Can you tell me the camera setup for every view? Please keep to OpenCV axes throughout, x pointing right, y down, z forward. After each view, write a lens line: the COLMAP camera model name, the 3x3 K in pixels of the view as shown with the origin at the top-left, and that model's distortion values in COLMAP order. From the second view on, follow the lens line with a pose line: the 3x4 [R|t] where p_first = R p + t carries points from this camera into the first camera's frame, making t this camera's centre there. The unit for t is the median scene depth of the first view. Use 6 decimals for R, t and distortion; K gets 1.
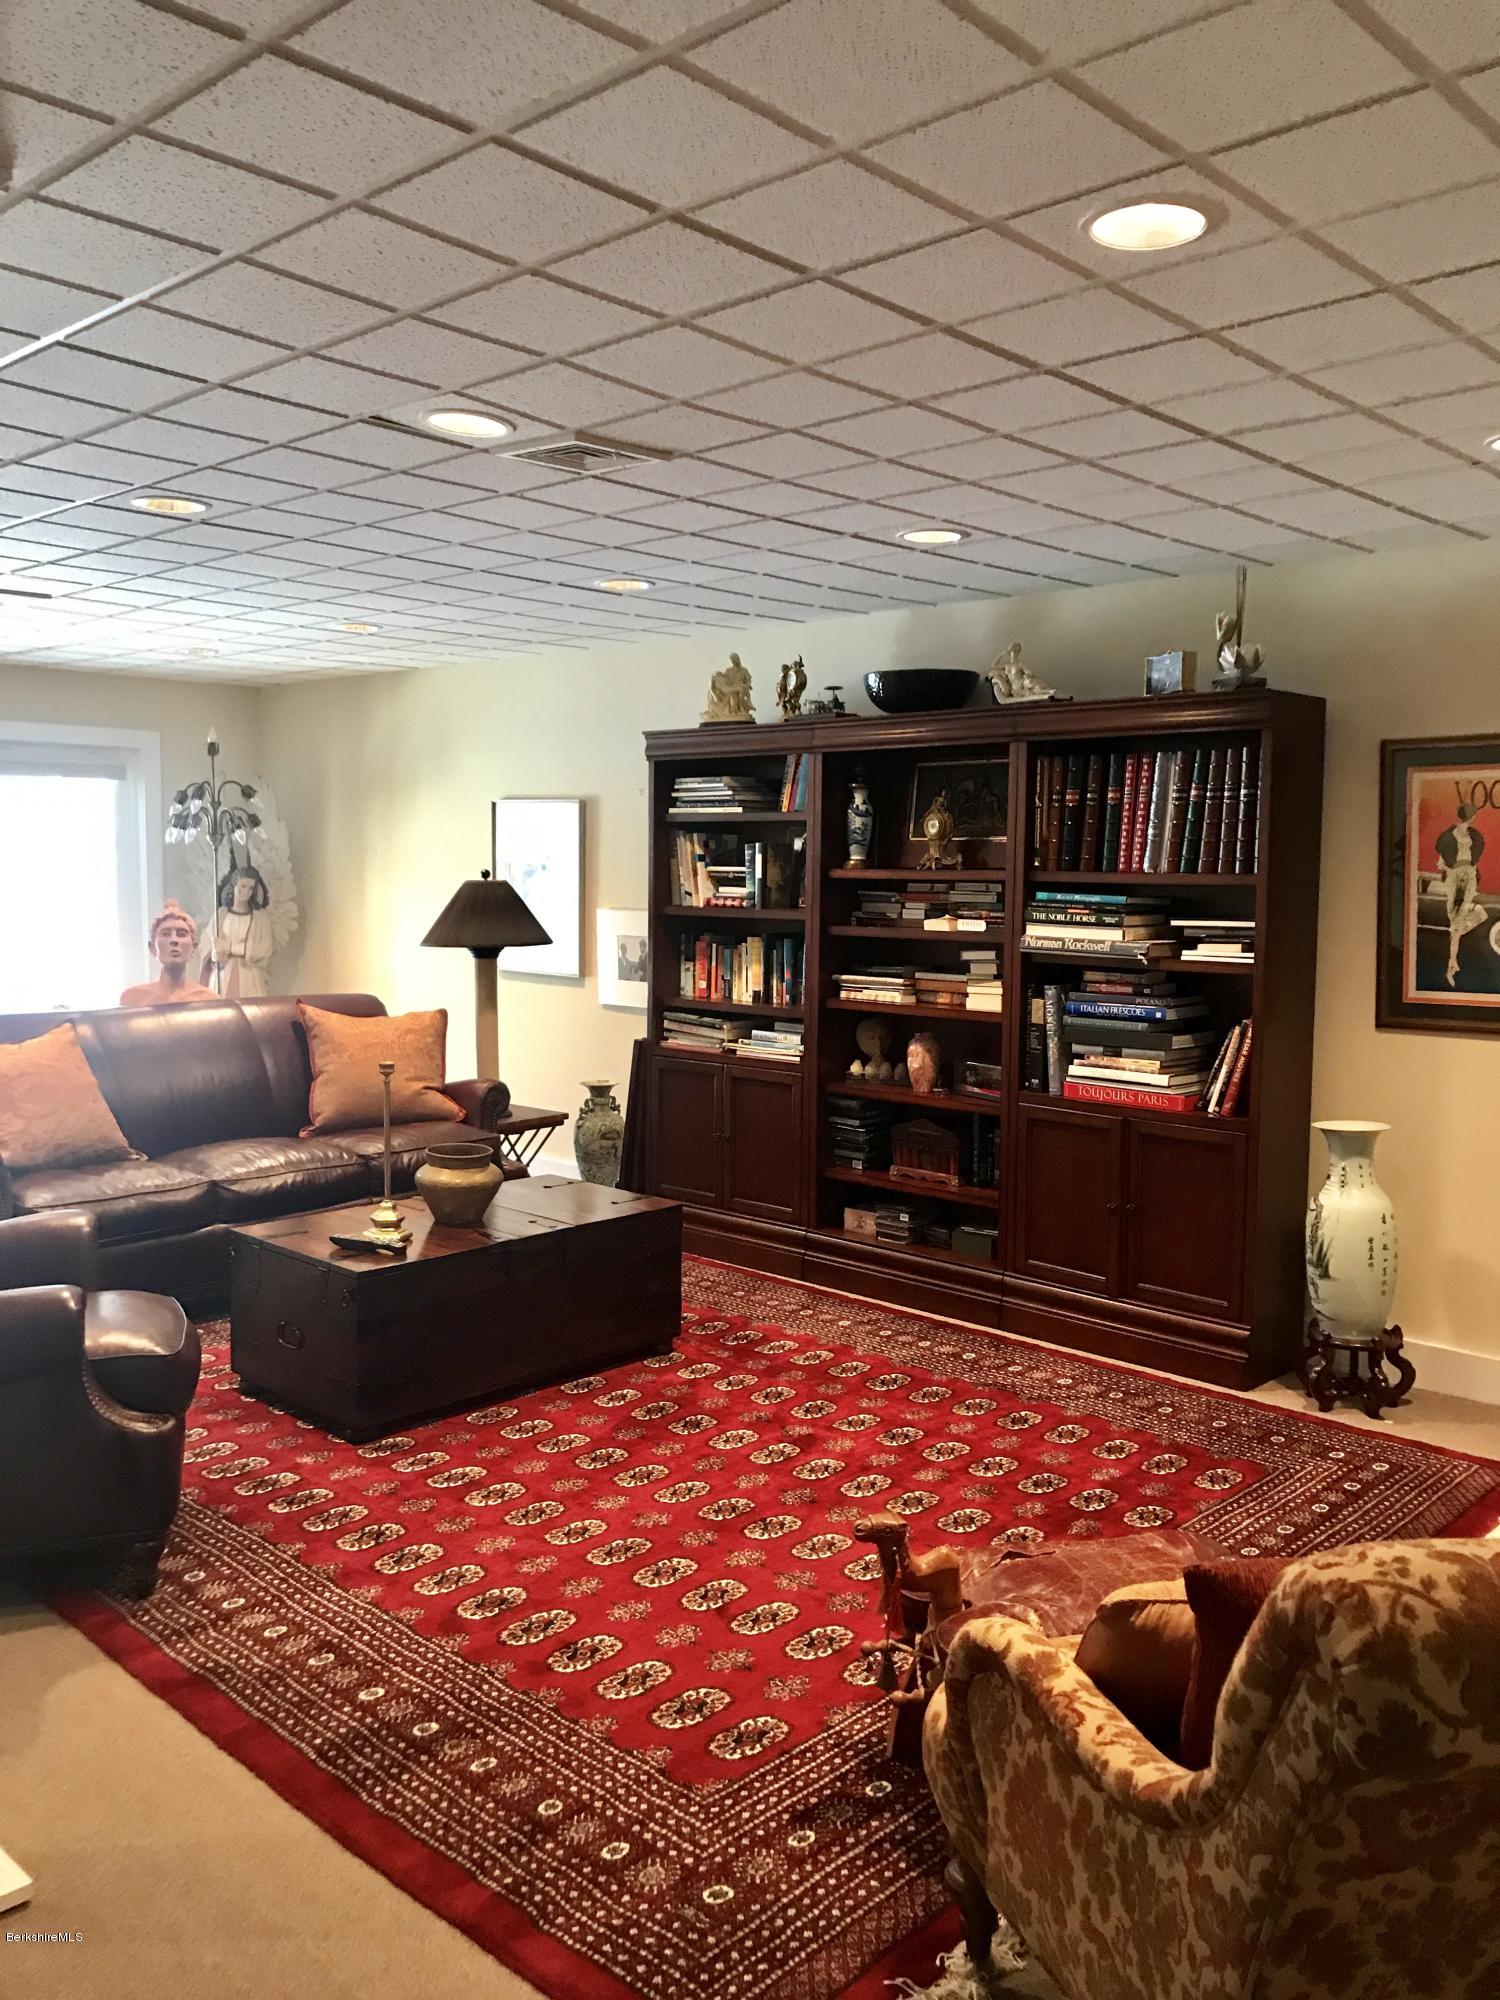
lens RADIAL K [[1613.9, 0, 750.0], [0, 1613.9, 1000.0], [0, 0, 1]] dist [0.012015, 0.003169]
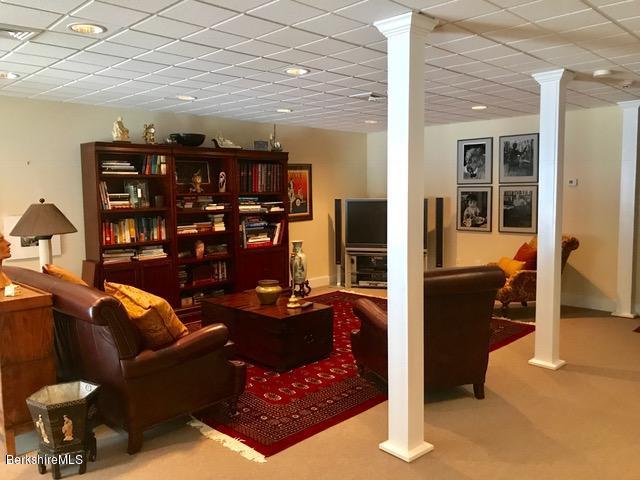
lens RADIAL K [[516.4, 0, 320.0], [0, 516.4, 240.0], [0, 0, 1]] dist [0.012015, 0.003169]
pose [[0.008714, -0.107690, 0.994146, -1.034375], [0.098030, 0.989487, 0.106326, -0.075866], [-0.995145, 0.096529, 0.019179, 0.760649]]
